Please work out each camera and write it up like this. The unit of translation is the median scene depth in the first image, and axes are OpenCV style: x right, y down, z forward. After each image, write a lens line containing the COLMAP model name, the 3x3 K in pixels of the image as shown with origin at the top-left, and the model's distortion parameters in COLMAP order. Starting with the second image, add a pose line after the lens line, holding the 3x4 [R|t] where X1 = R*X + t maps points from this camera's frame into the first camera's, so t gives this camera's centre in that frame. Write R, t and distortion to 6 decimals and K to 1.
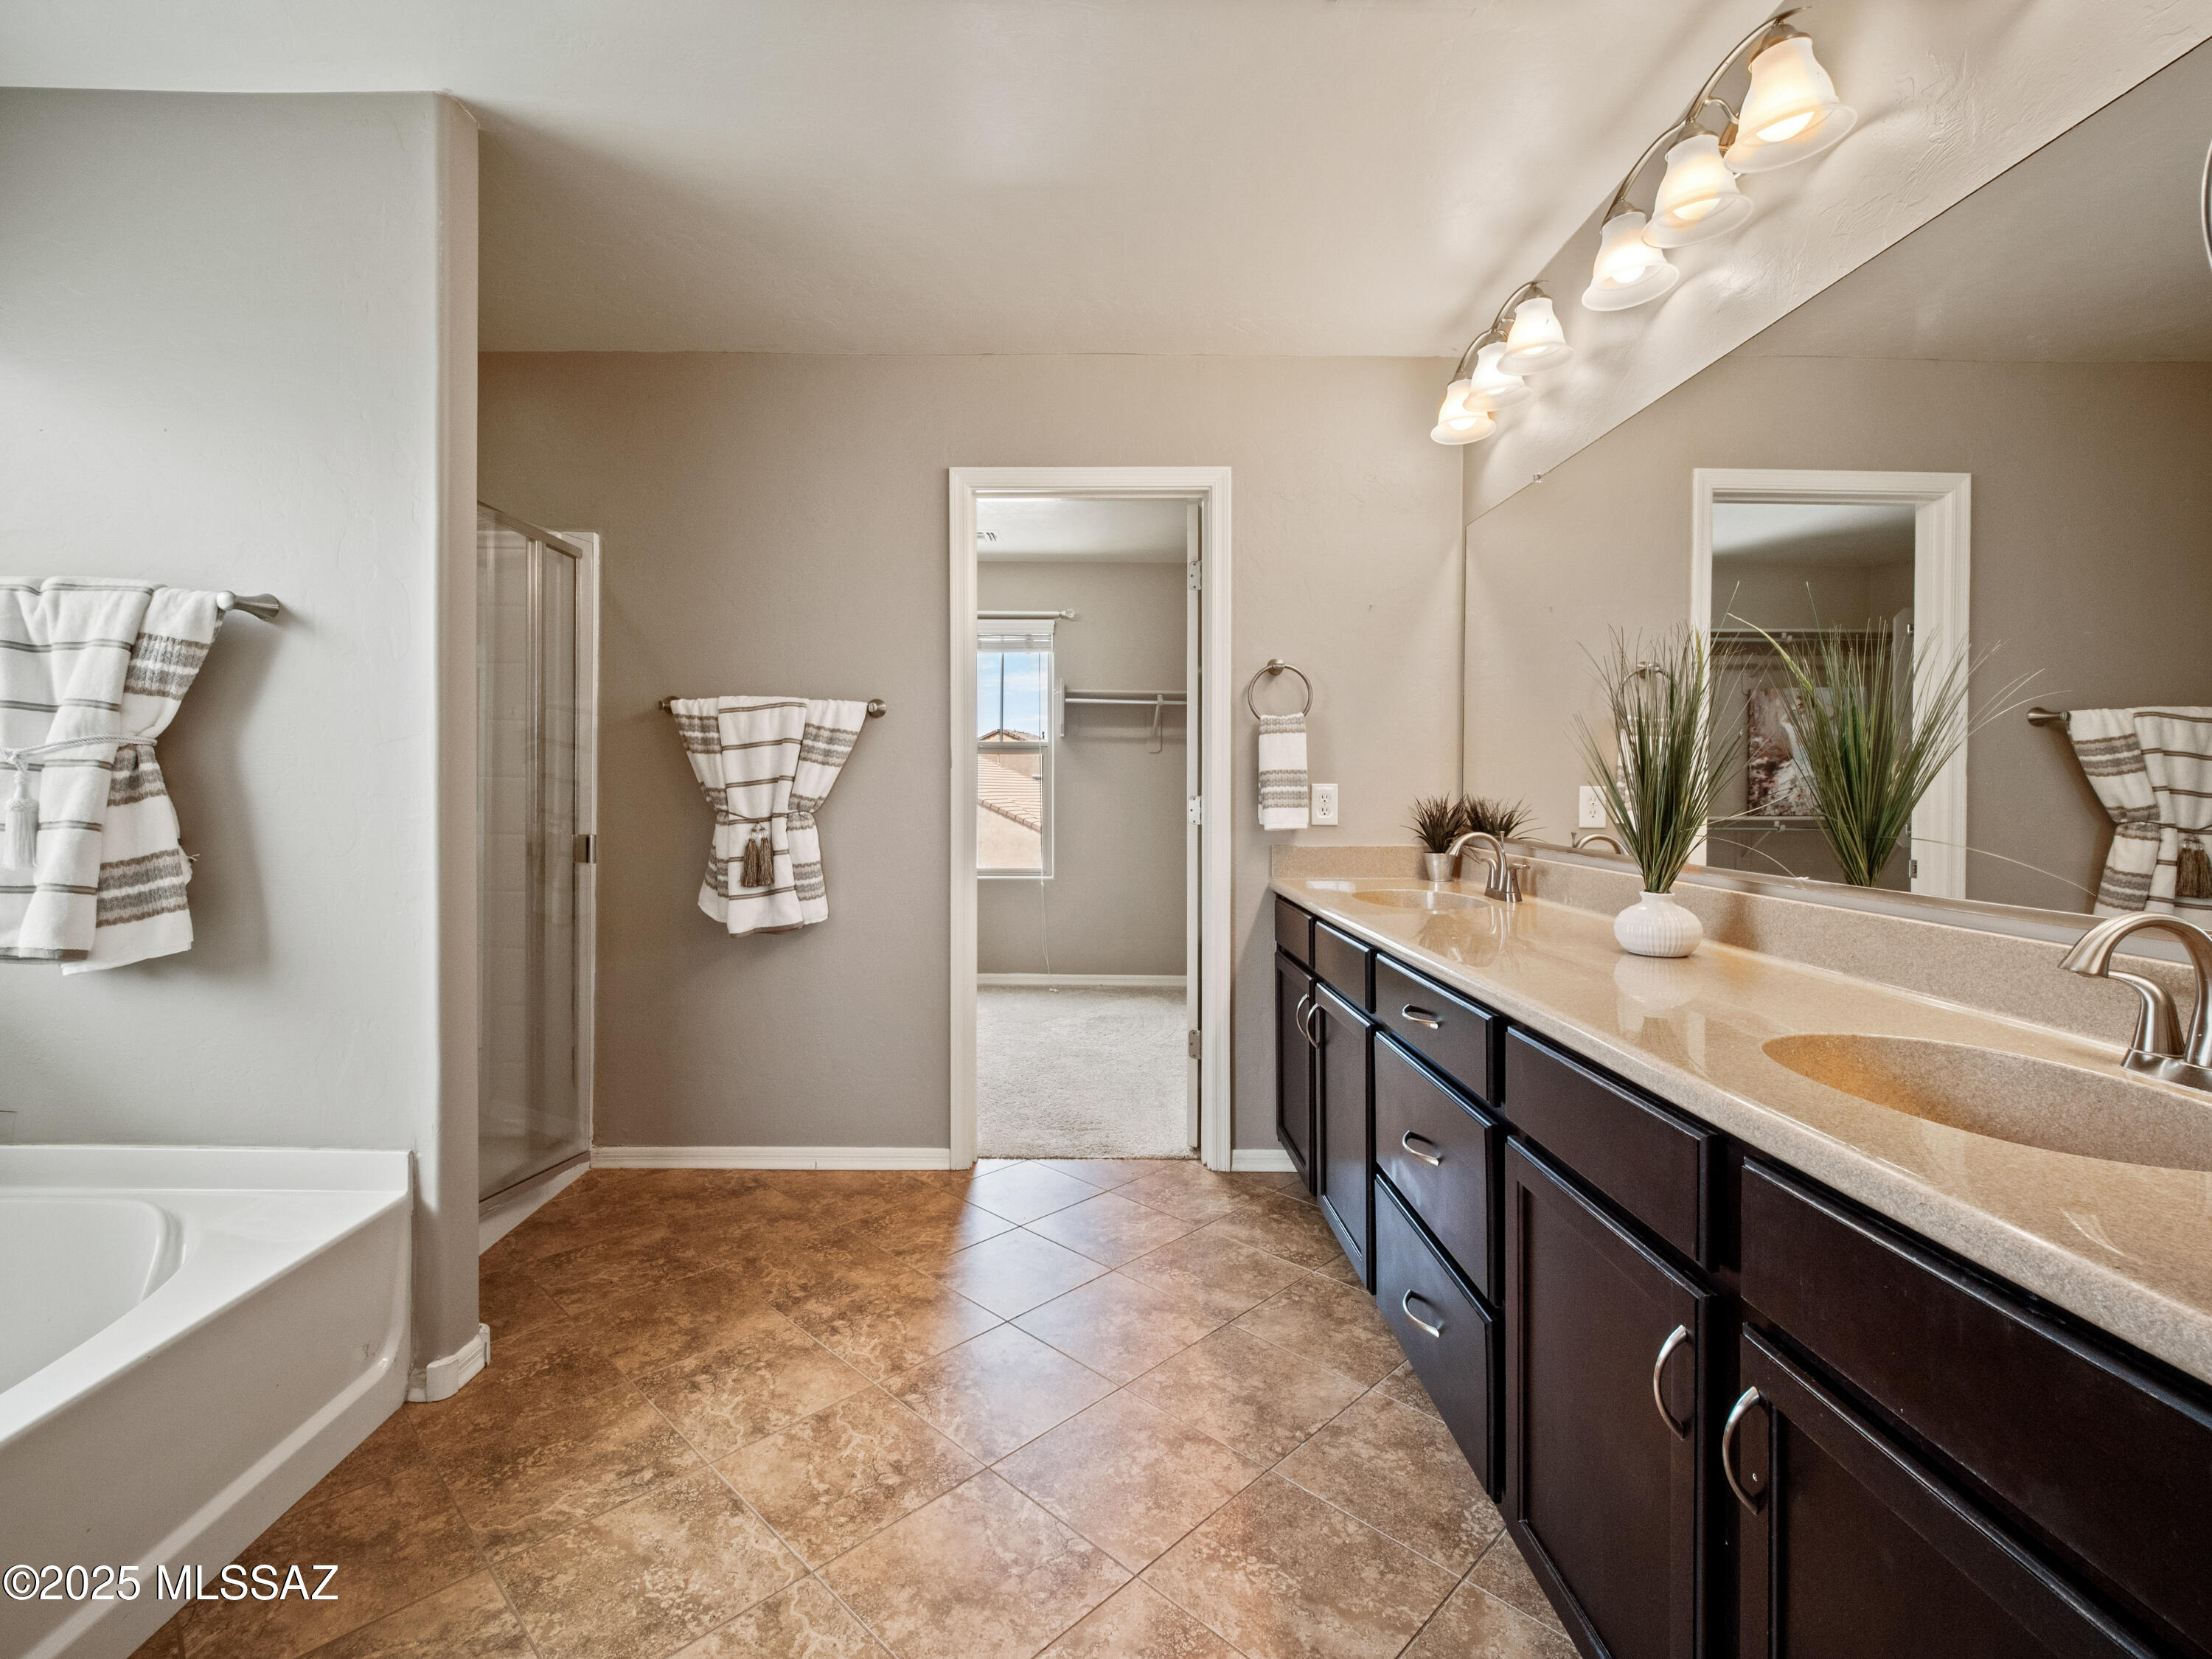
lens RADIAL K [[1035.6, 0, 1099.3], [0, 1035.6, 807.8], [0, 0, 1]] dist [0.003303, 0.000169]
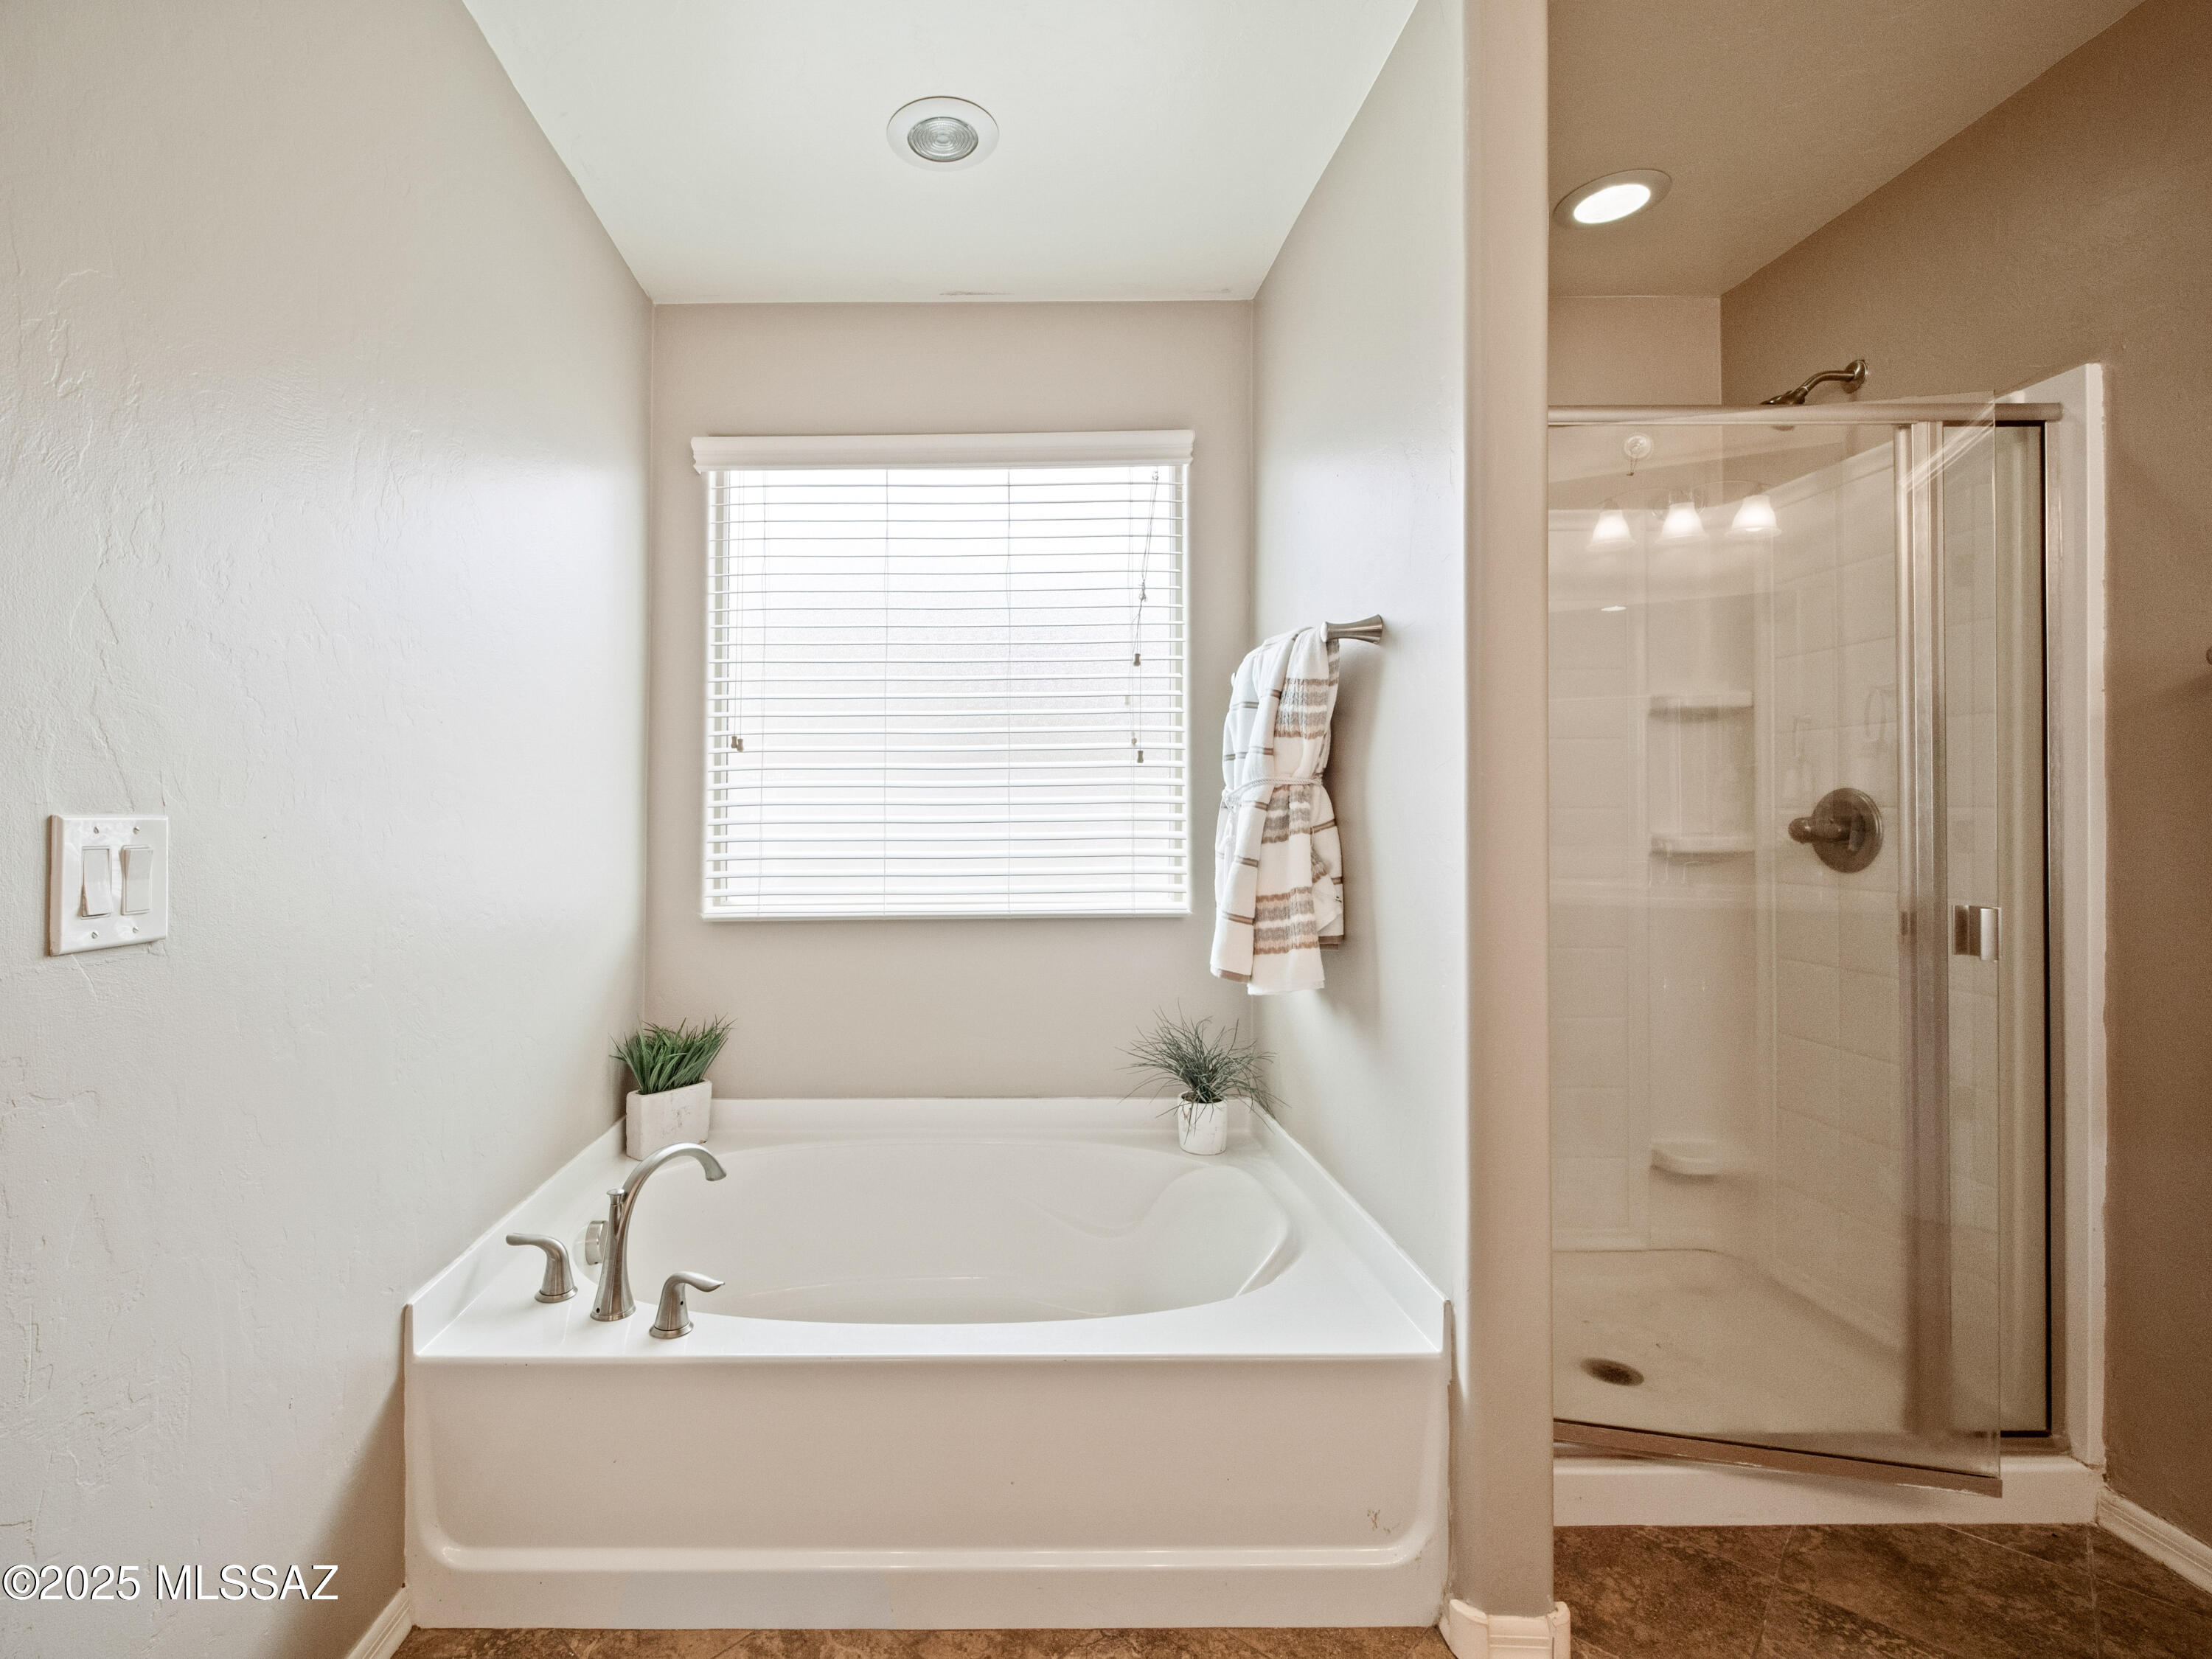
lens RADIAL K [[1035.6, 0, 1102.5], [0, 1035.6, 822.4], [0, 0, 1]] dist [0.003303, 0.000169]
pose [[-0.014885, -0.015998, -0.999761, 0.112217], [-0.020418, 0.999668, -0.015692, -0.002887], [0.999681, 0.020179, -0.015207, 0.768807]]
